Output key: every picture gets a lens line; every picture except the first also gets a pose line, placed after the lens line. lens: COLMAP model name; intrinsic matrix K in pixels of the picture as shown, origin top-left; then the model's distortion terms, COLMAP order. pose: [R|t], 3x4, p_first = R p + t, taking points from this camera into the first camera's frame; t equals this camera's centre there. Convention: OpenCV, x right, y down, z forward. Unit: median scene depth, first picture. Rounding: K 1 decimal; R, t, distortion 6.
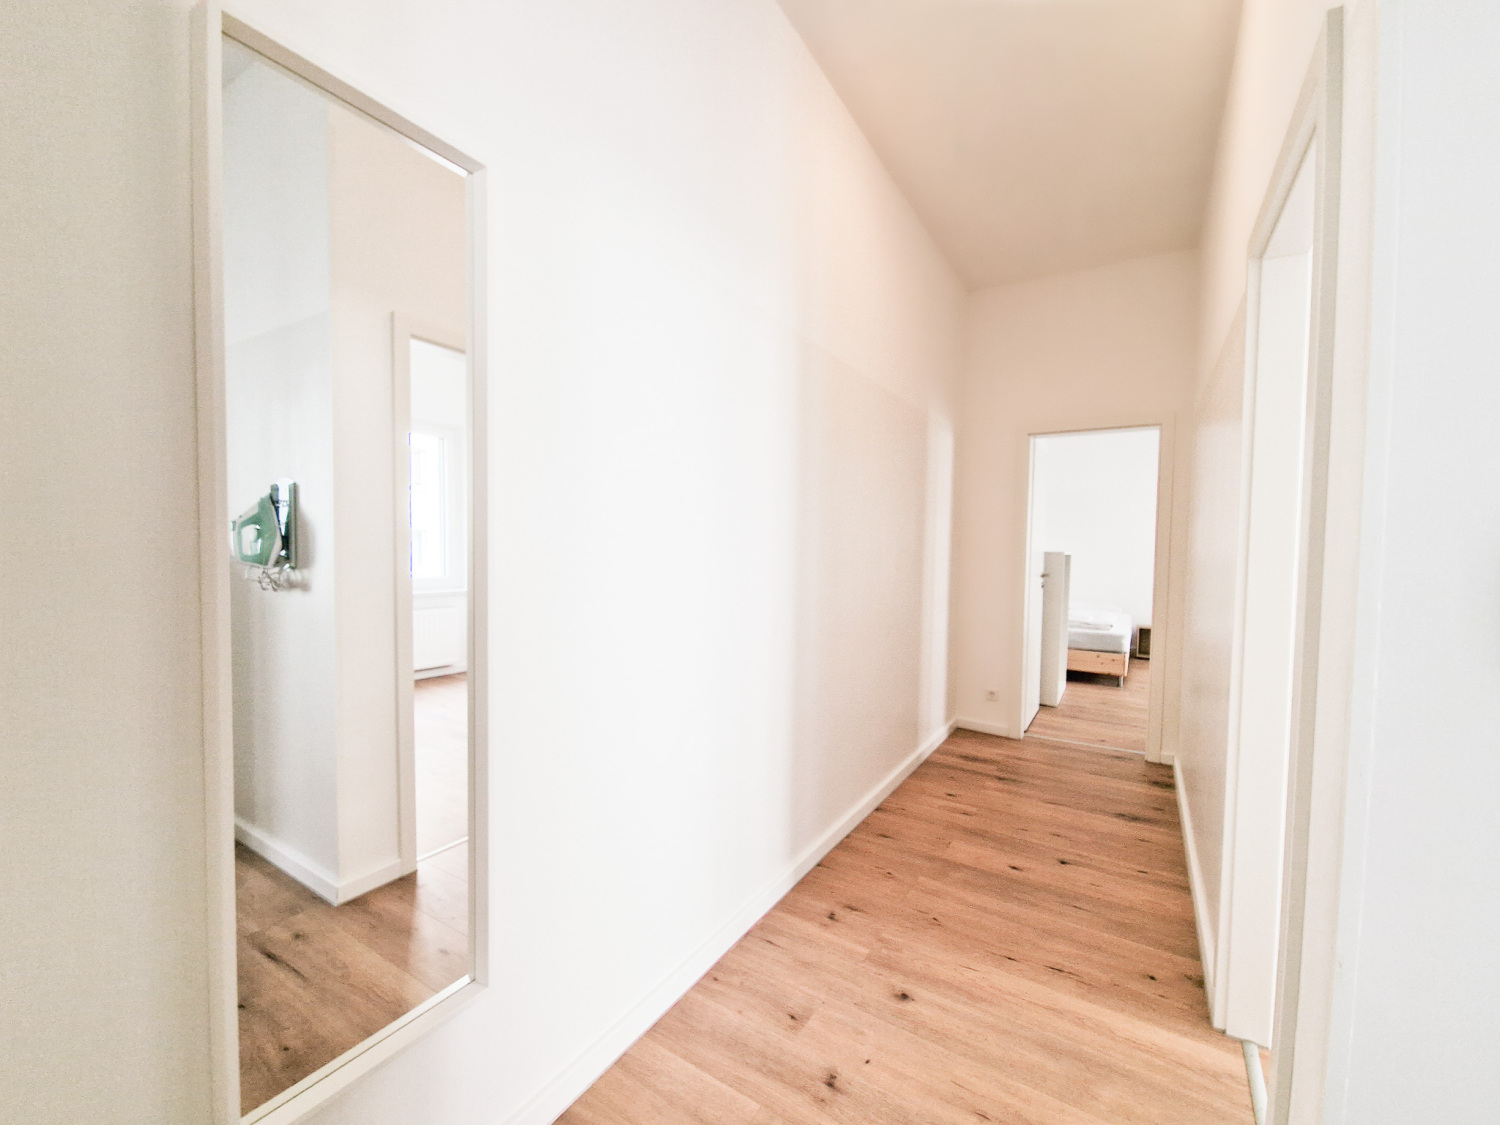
lens RADIAL K [[617.3, 0, 739.5], [0, 617.3, 568.5], [0, 0, 1]] dist [0.001572, -0.000686]
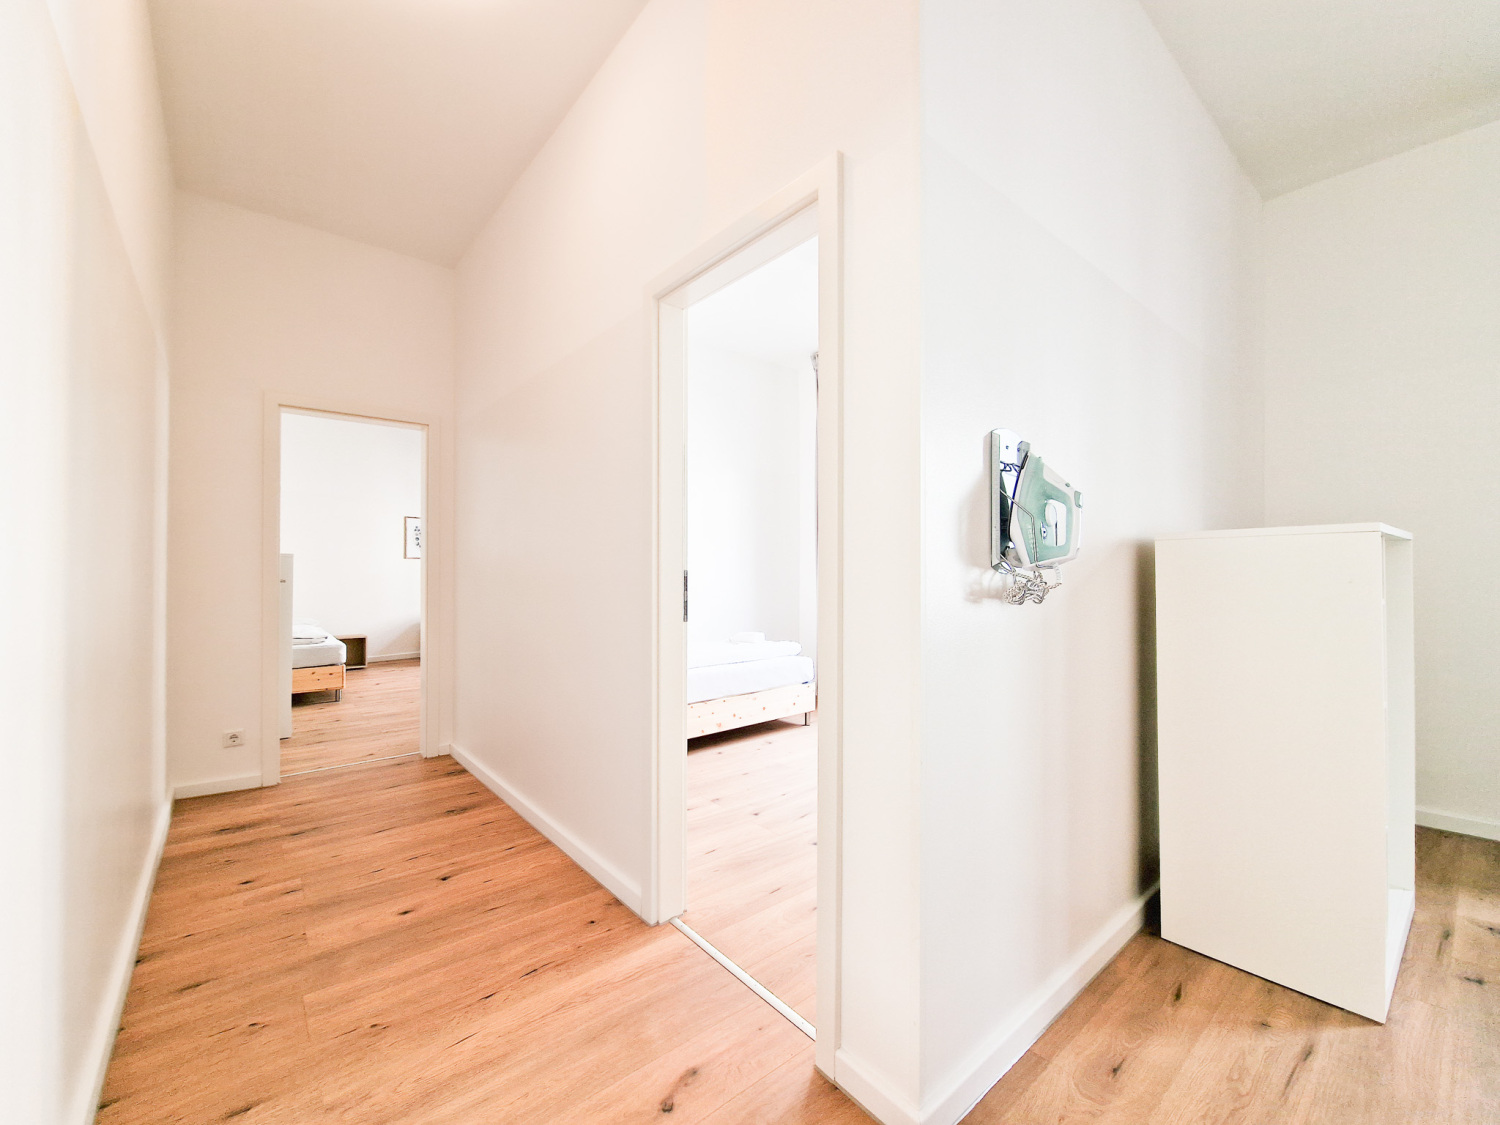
lens RADIAL K [[617.3, 0, 739.5], [0, 617.3, 568.5], [0, 0, 1]] dist [0.001572, -0.000686]
pose [[0.299879, -0.011356, 0.953910, -0.198435], [0.041343, 0.999144, -0.001103, 0.035450], [-0.953081, 0.039769, 0.300092, 0.277695]]
